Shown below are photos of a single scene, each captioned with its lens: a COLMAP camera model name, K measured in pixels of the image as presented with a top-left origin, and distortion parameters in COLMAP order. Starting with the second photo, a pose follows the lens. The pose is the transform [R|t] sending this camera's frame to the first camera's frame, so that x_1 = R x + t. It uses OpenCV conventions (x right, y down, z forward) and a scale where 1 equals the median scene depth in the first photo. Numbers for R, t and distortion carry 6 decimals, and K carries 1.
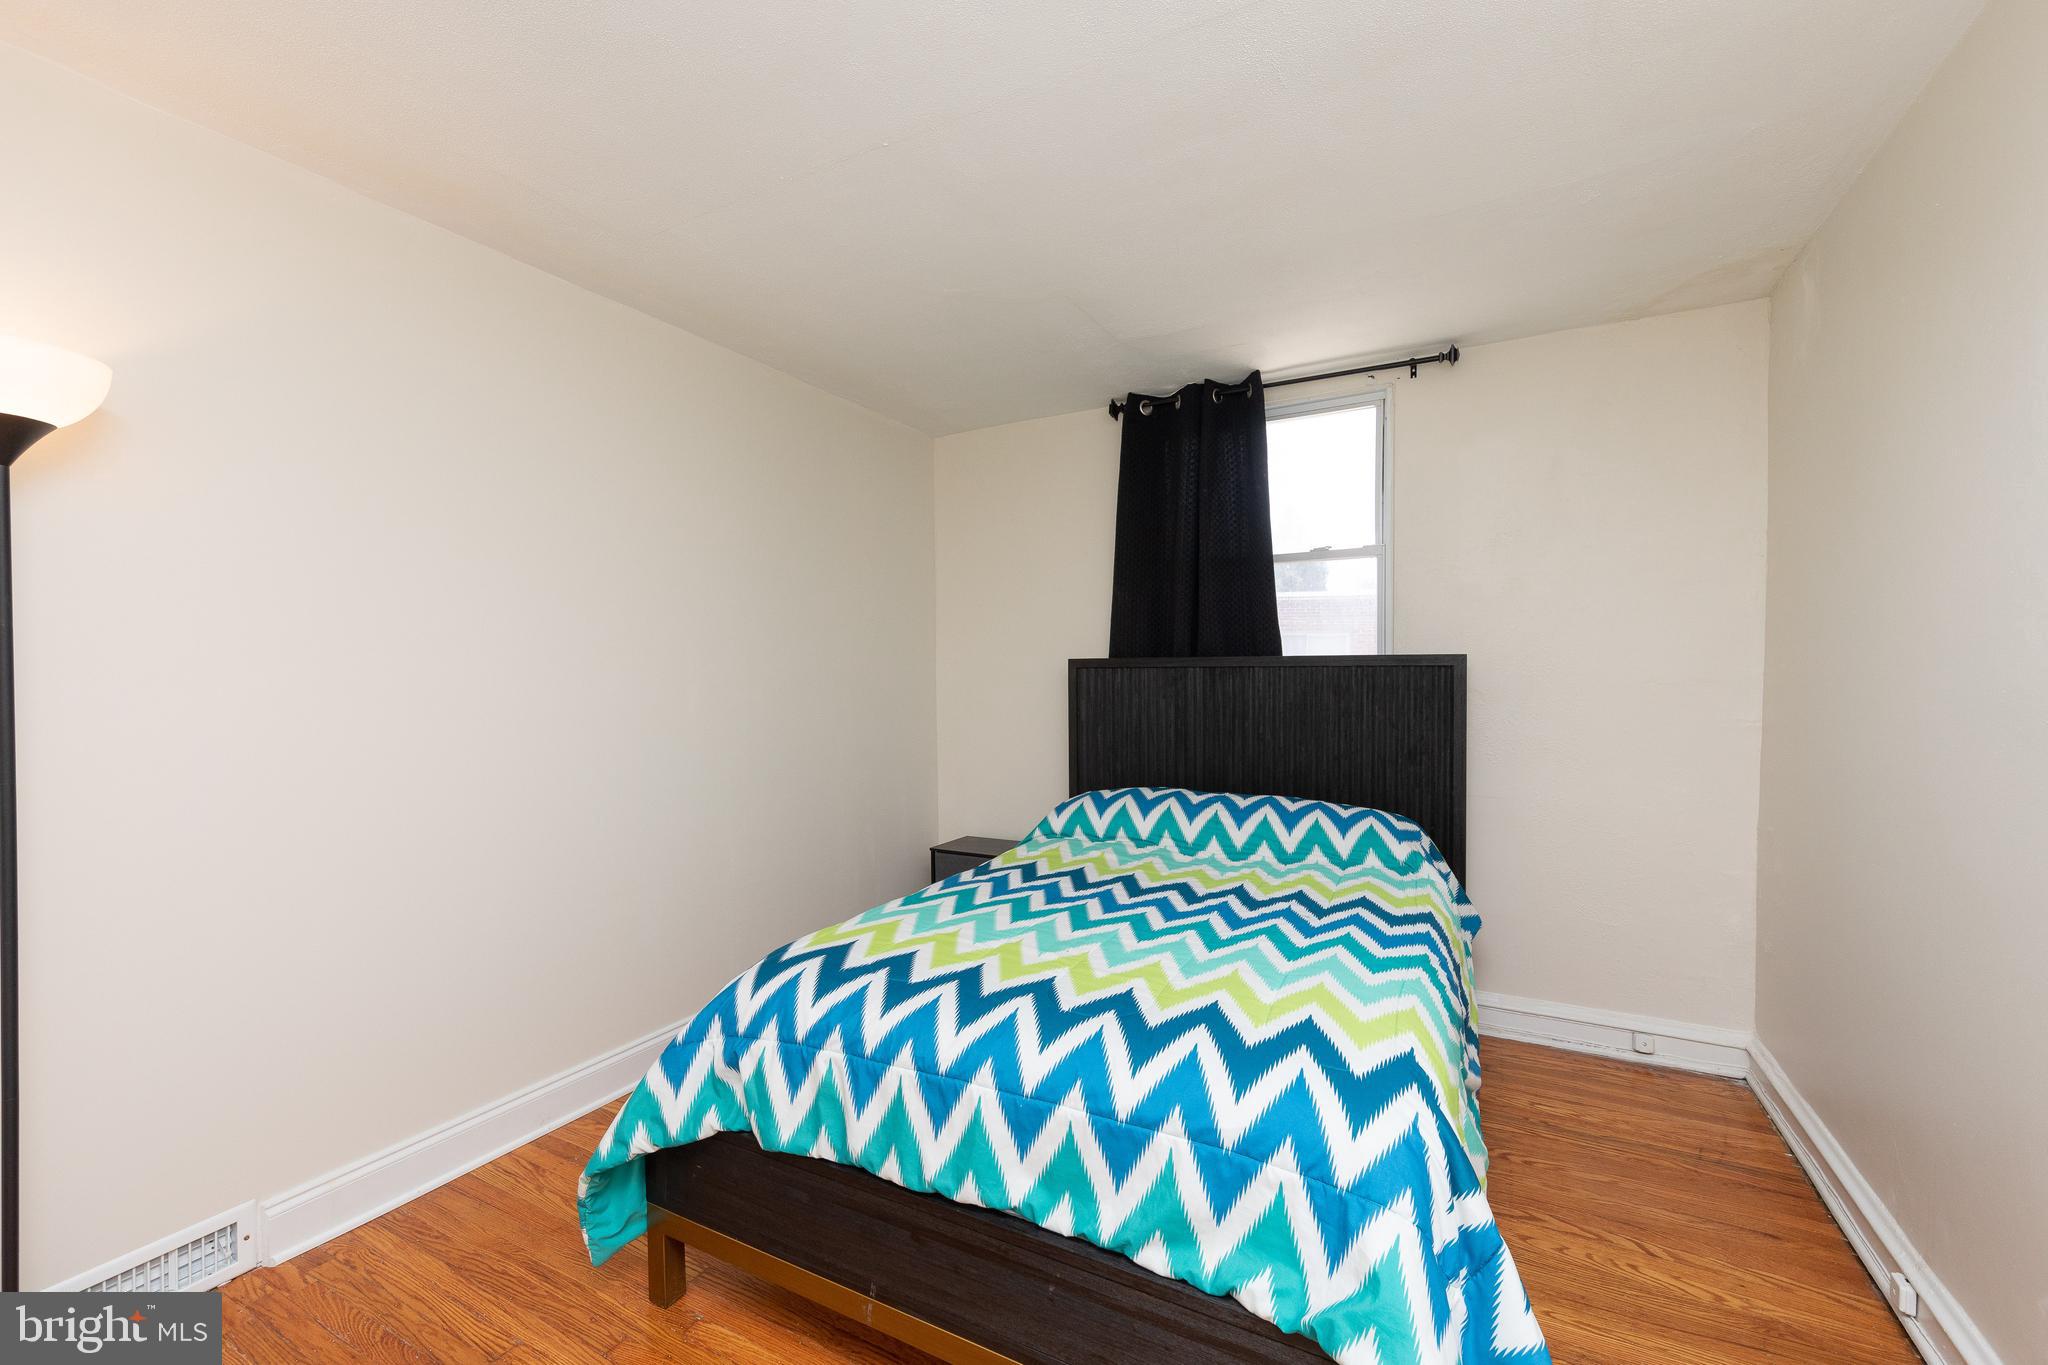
lens RADIAL K [[812.2, 0, 1021.5], [0, 812.2, 692.9], [0, 0, 1]] dist [0.006188, -0.000093]
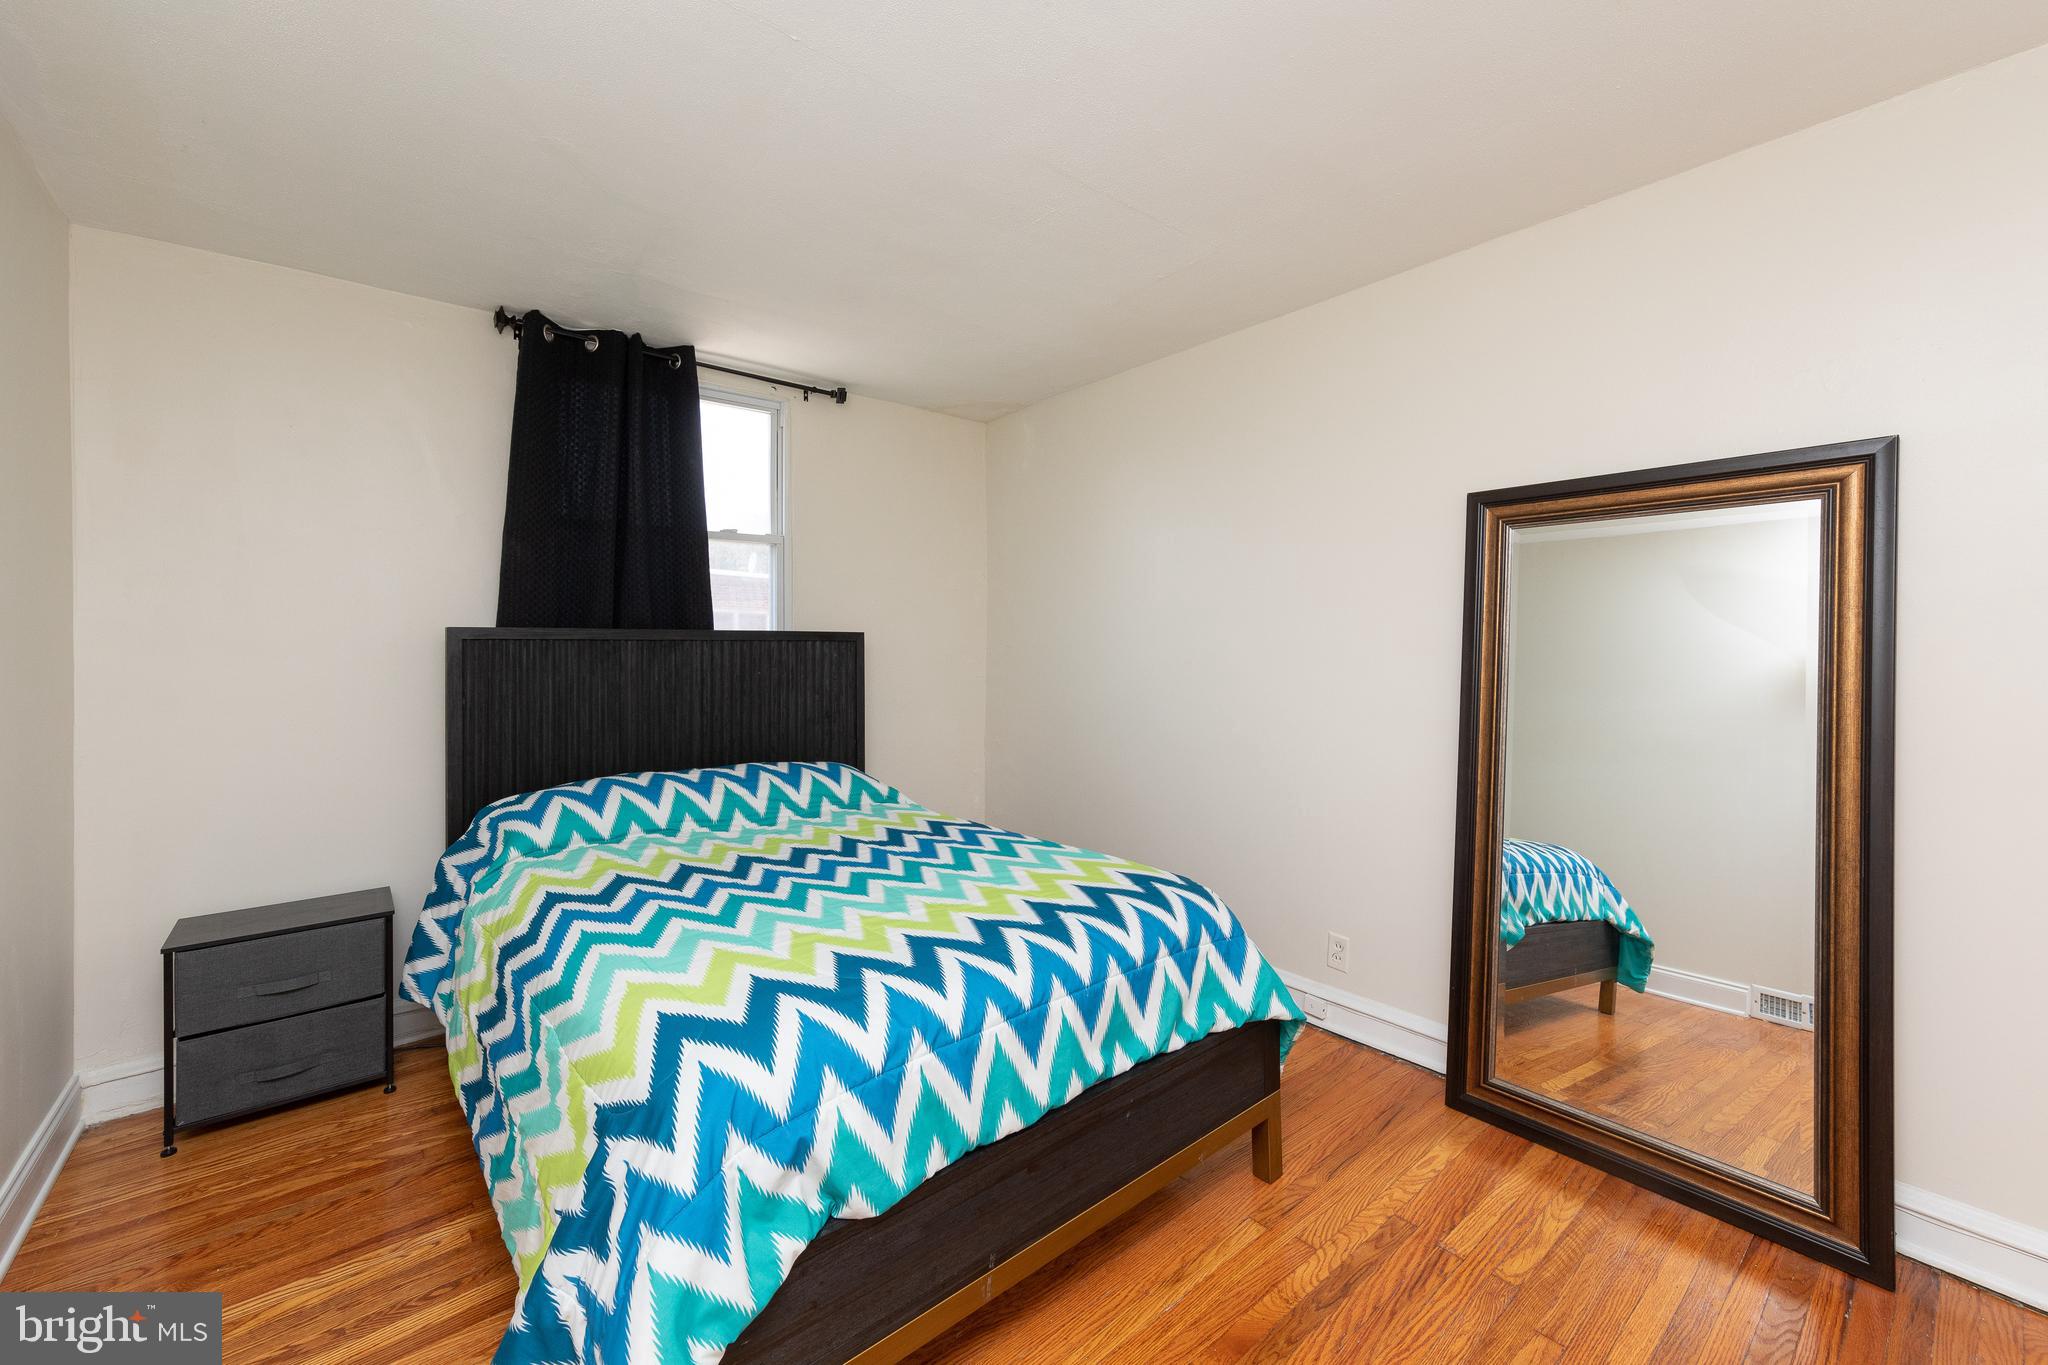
lens RADIAL K [[806.3, 0, 1022.5], [0, 806.3, 649.1], [0, 0, 1]] dist [0.000855, 0.000037]
pose [[0.386924, 0.003921, 0.922103, -0.488679], [0.021373, 0.999684, -0.013219, 0.000216], [-0.921864, 0.024823, 0.386718, 0.256567]]
